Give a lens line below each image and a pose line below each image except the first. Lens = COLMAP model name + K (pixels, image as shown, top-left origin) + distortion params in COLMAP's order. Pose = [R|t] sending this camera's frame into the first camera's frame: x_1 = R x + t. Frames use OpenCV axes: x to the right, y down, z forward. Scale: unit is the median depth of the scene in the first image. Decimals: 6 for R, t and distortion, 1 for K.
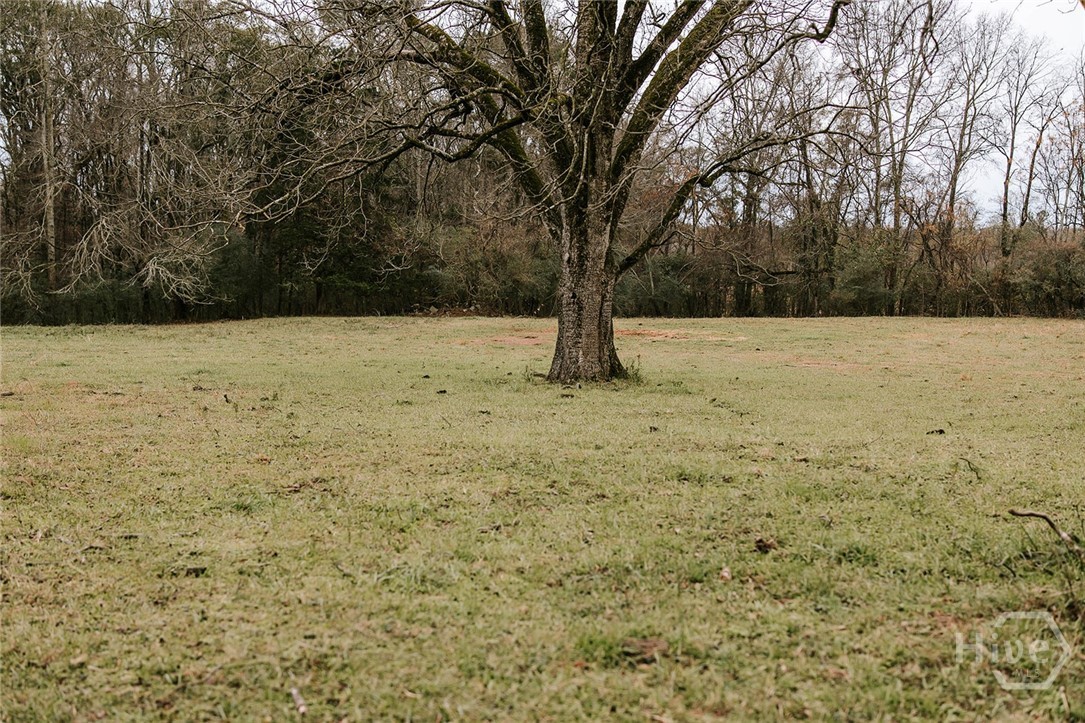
lens RADIAL K [[1070.8, 0, 586.1], [0, 1070.8, 420.7], [0, 0, 1]] dist [-0.019548, 0.000000]
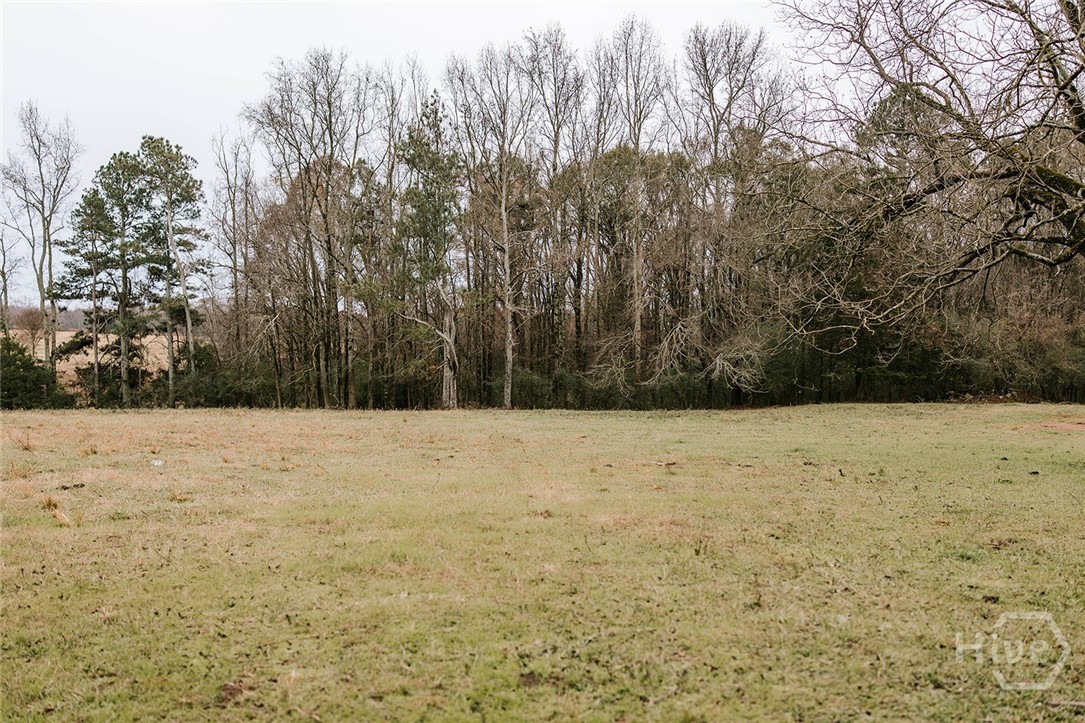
lens RADIAL K [[1006.1, 0, 541.3], [0, 1006.1, 367.8], [0, 0, 1]] dist [0.009323, 0.000000]
pose [[0.889785, -0.017381, -0.456049, -0.066745], [-0.042429, 0.991797, -0.120580, 0.007277], [0.454403, 0.126639, 0.881748, -0.086279]]
